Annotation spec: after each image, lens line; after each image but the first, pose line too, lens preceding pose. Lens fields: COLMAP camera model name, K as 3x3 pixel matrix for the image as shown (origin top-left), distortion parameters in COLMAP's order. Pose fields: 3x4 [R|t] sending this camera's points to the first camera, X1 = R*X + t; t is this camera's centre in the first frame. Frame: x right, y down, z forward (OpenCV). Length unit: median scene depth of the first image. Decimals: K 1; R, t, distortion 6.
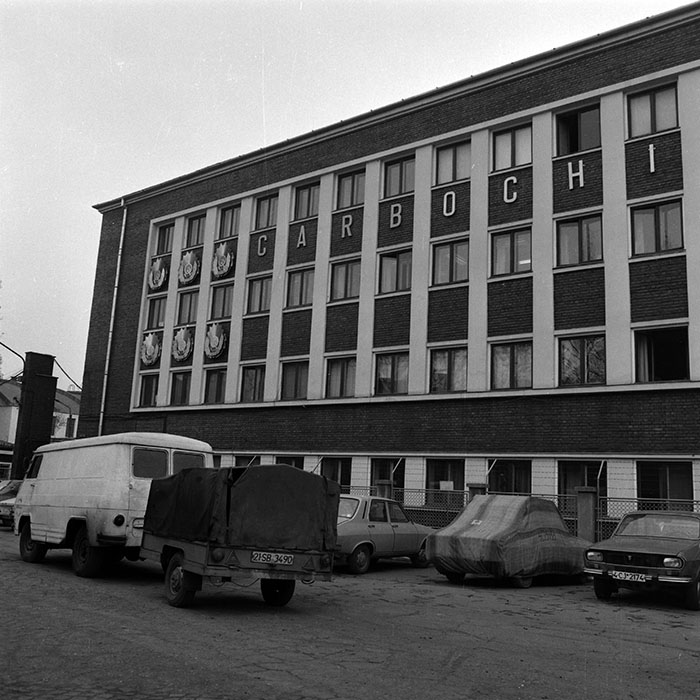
lens RADIAL K [[720.2, 0, 339.3], [0, 720.2, 354.7], [0, 0, 1]] dist [-0.046163, 0.040862]
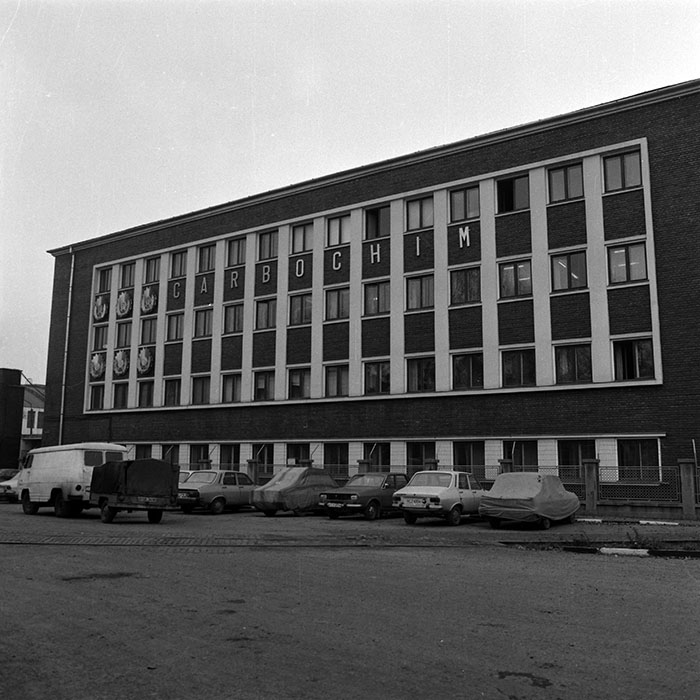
lens RADIAL K [[720.2, 0, 339.3], [0, 720.2, 354.7], [0, 0, 1]] dist [-0.046163, 0.040862]
pose [[0.997773, -0.031961, 0.058546, 0.127784], [0.029799, 0.998855, 0.037432, -0.078419], [-0.059675, -0.035604, 0.997583, -0.416227]]
